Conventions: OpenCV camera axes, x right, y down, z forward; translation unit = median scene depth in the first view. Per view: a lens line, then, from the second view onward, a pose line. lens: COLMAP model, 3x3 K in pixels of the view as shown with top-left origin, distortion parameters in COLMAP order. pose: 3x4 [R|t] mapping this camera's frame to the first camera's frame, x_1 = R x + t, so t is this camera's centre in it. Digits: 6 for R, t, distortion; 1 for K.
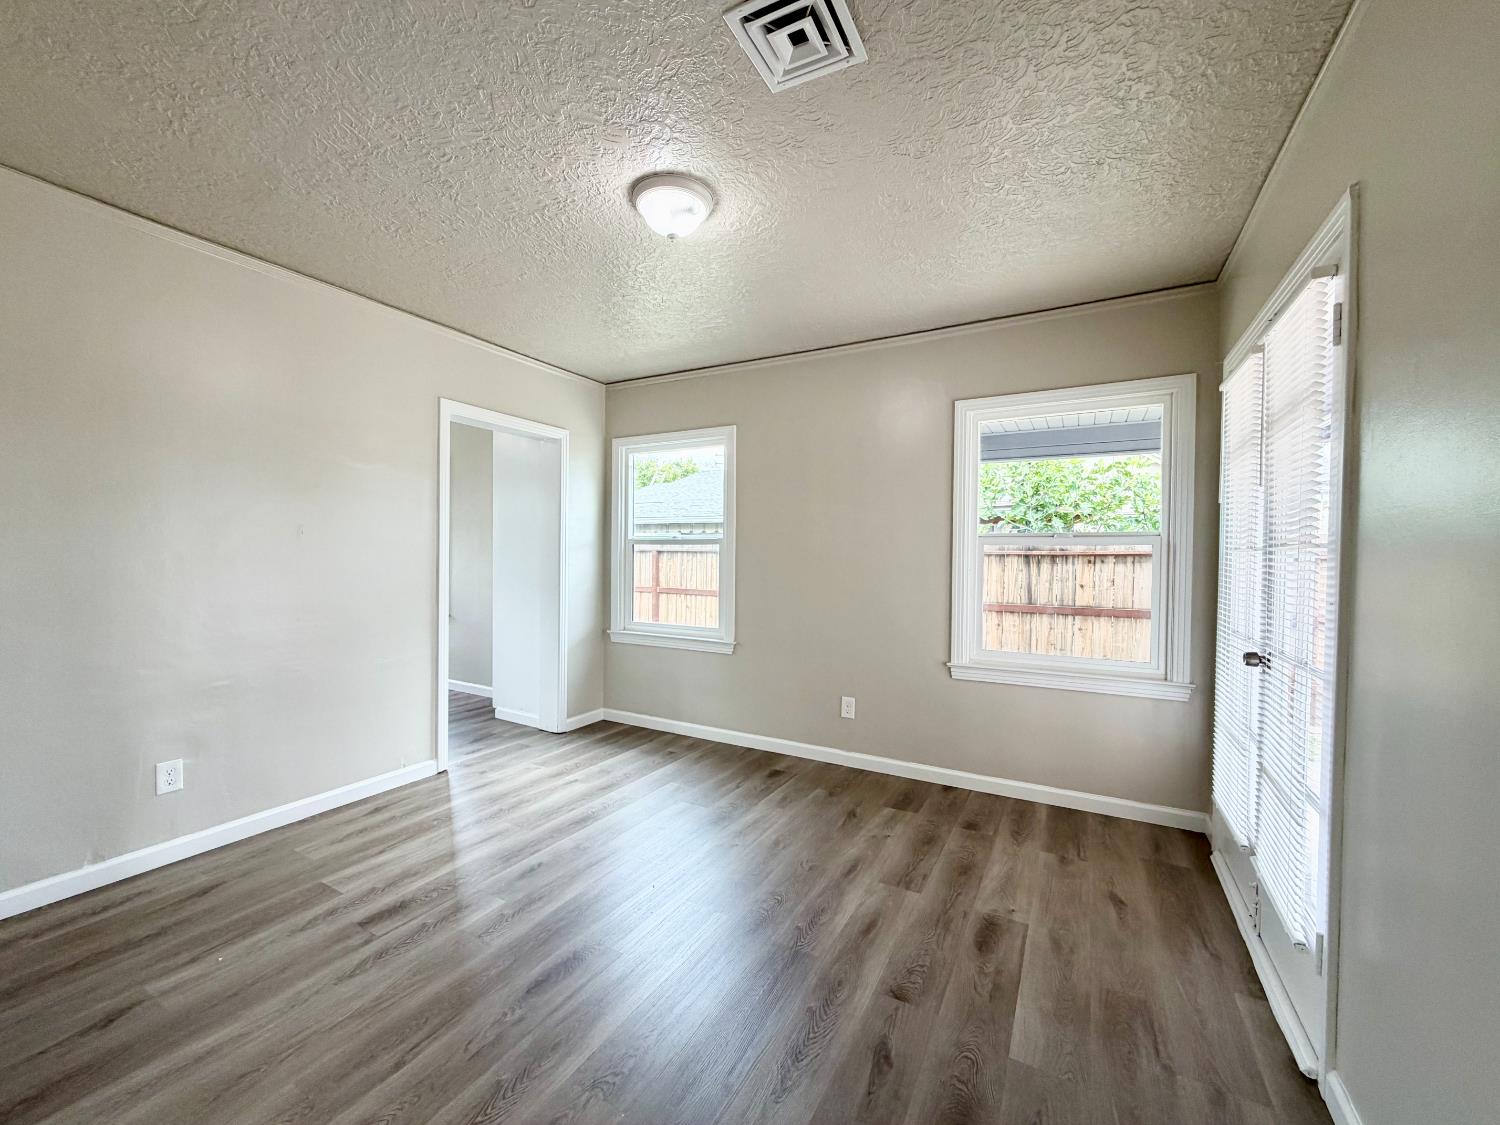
lens RADIAL K [[595.8, 0, 747.6], [0, 595.8, 563.3], [0, 0, 1]] dist [-0.000931, -0.000128]
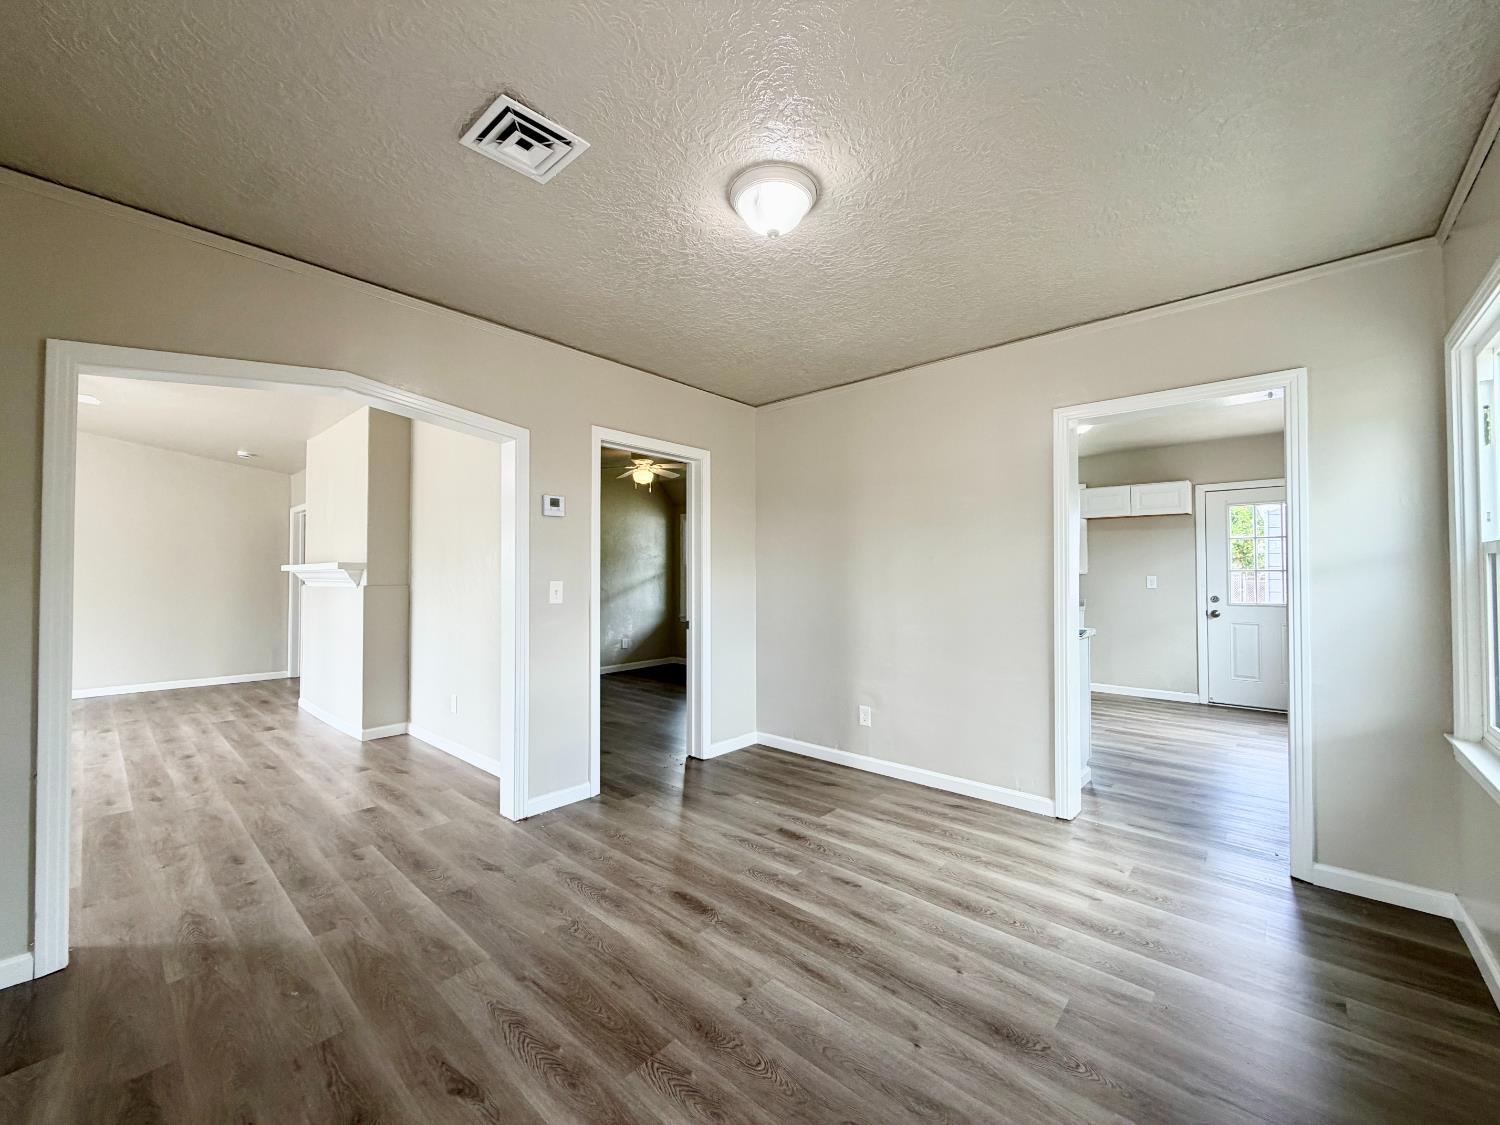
lens RADIAL K [[596.5, 0, 745.3], [0, 596.5, 565.9], [0, 0, 1]] dist [0.000170, -0.000002]
pose [[-0.222795, -0.025715, -0.974526, 0.694021], [-0.015581, 0.999618, -0.022815, -0.006160], [0.974741, 0.010102, -0.223111, 1.049369]]
